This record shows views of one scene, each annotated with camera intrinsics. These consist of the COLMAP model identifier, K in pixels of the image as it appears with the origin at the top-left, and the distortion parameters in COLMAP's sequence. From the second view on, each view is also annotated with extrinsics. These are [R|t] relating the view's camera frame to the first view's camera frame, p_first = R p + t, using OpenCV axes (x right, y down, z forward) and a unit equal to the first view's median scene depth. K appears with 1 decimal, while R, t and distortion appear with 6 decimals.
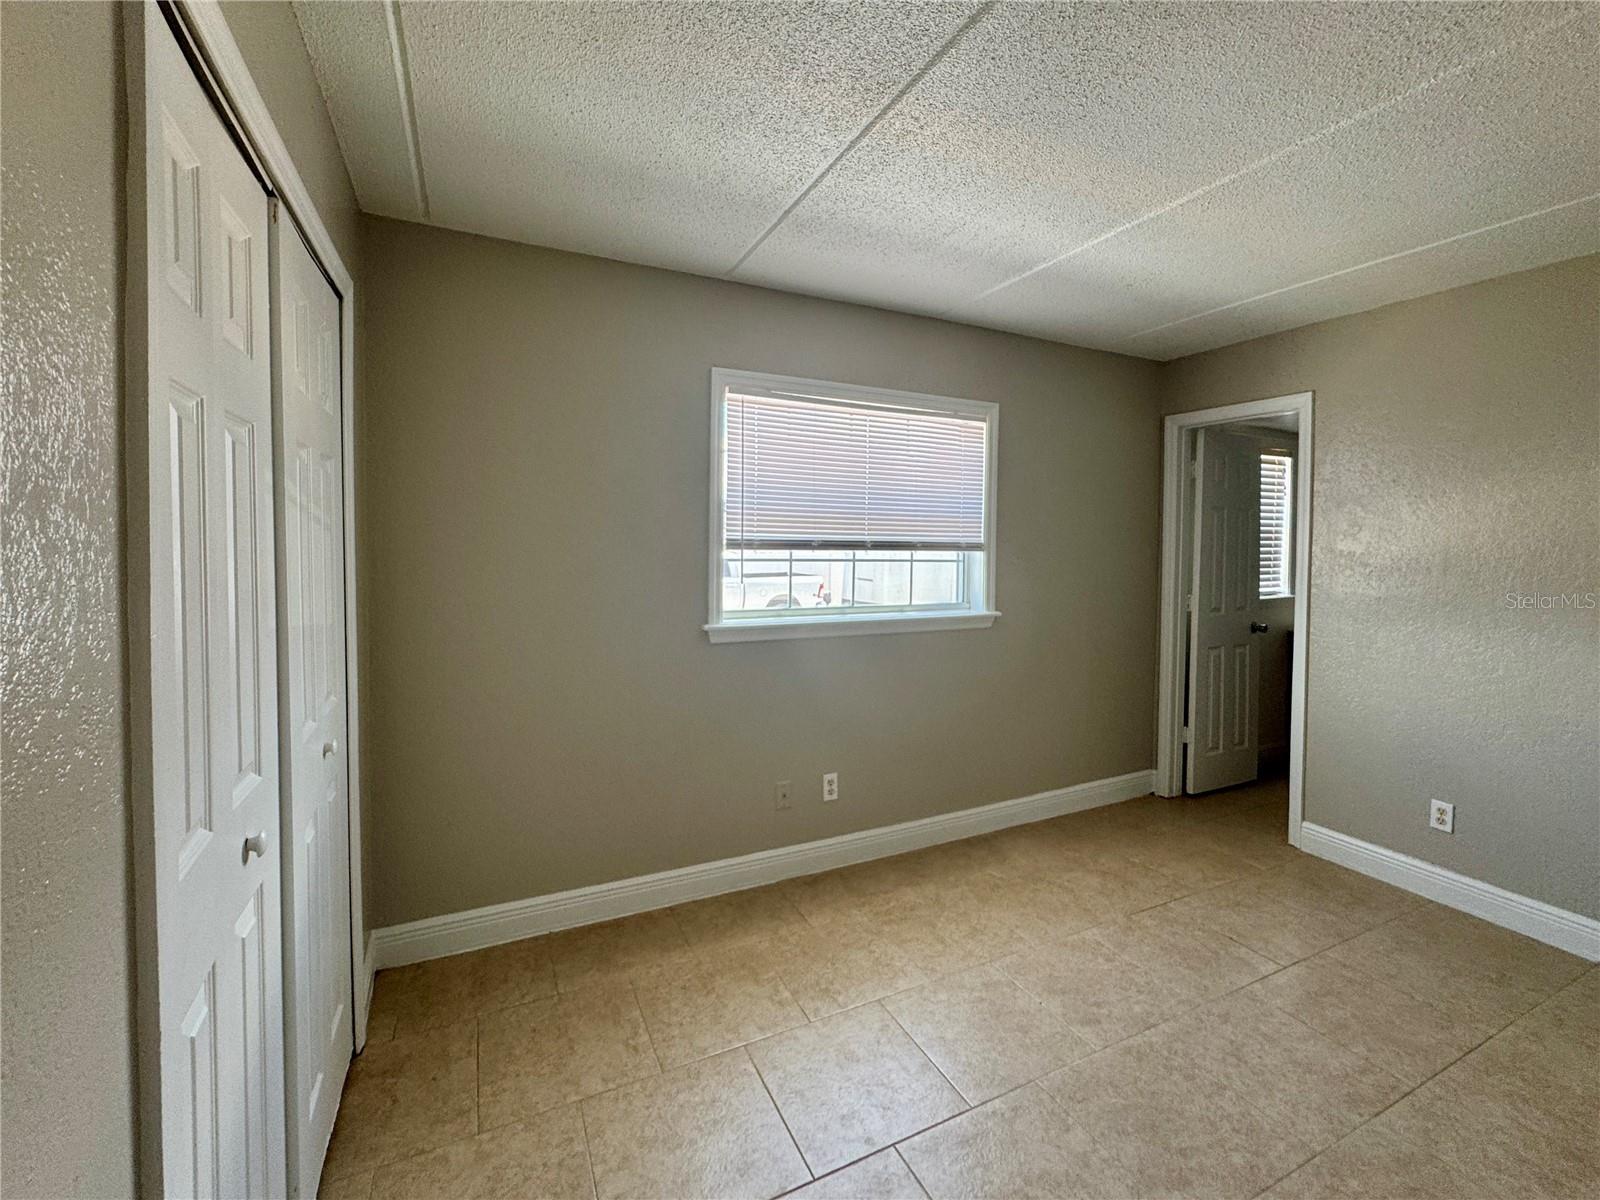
lens RADIAL K [[678.2, 0, 841.1], [0, 678.2, 560.0], [0, 0, 1]] dist [-0.002577, 0.001111]
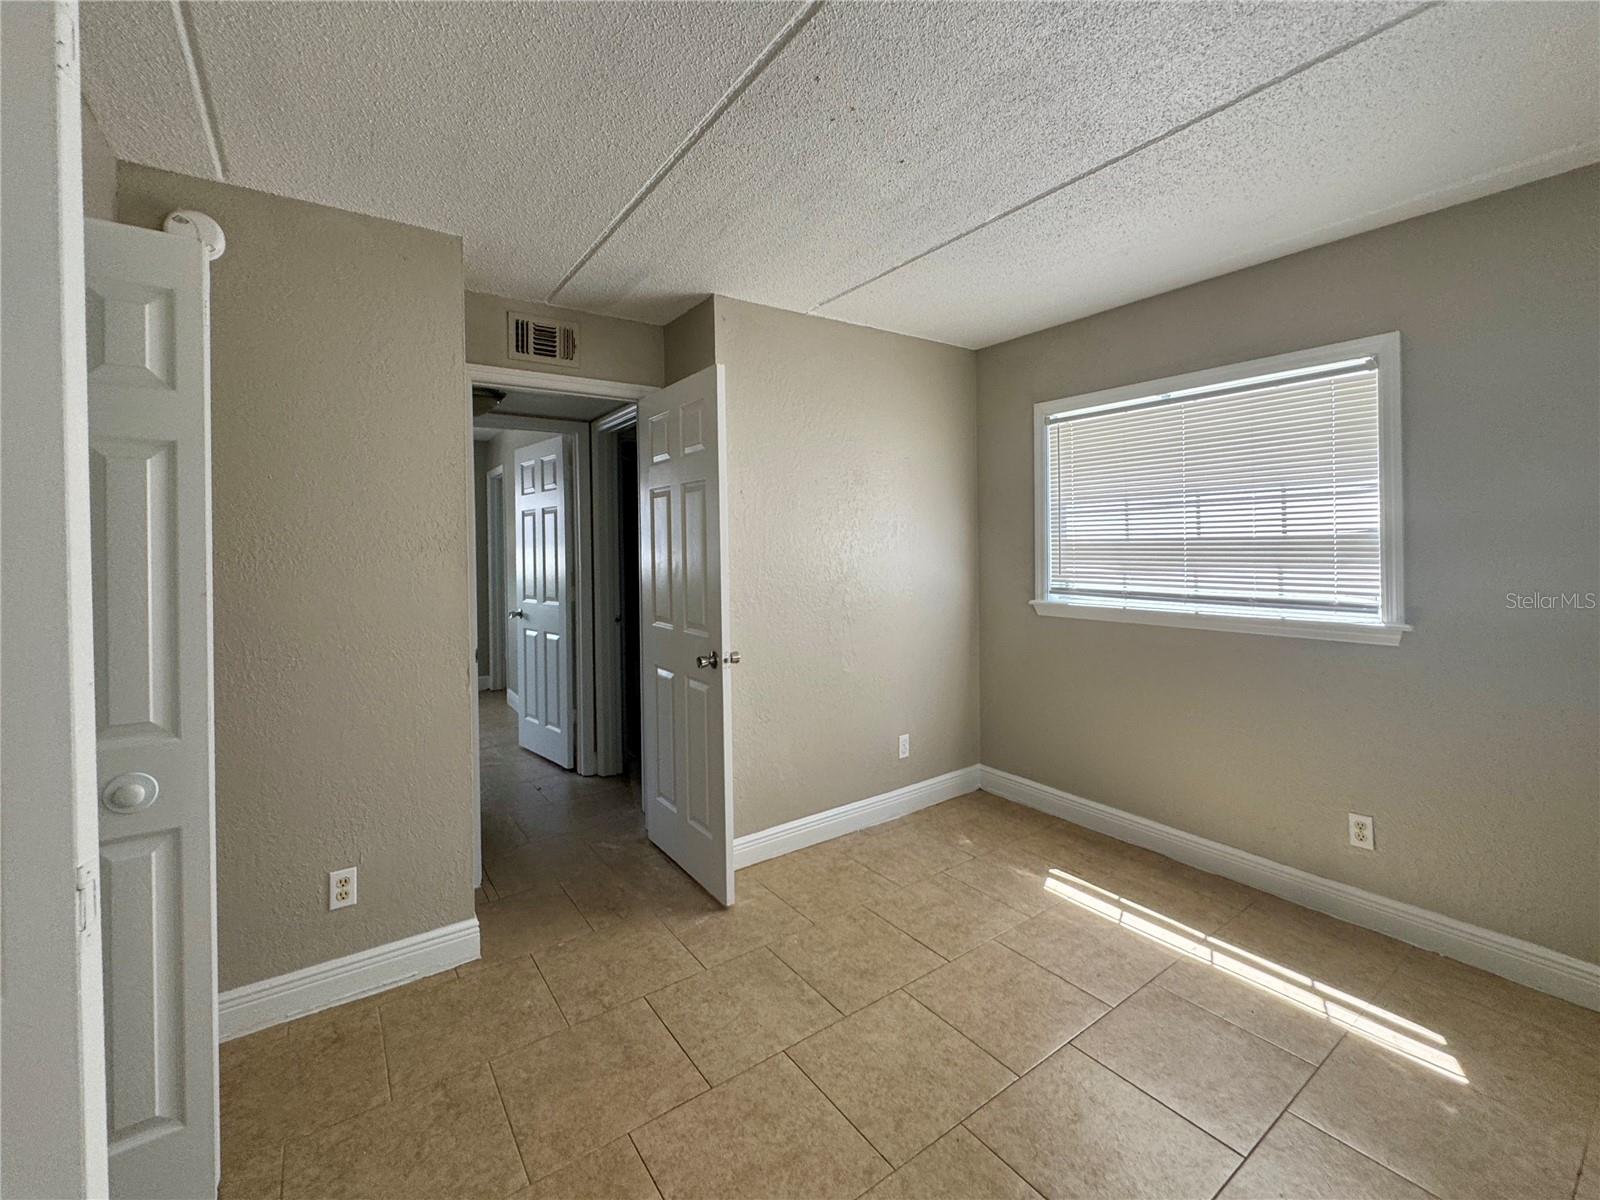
lens RADIAL K [[678.2, 0, 806.8], [0, 678.2, 544.5], [0, 0, 1]] dist [-0.002577, 0.001111]
pose [[0.169478, -0.002179, -0.985532, 0.794977], [0.002881, 0.999994, -0.001716, -0.009842], [0.985530, -0.002548, 0.169483, 0.266317]]
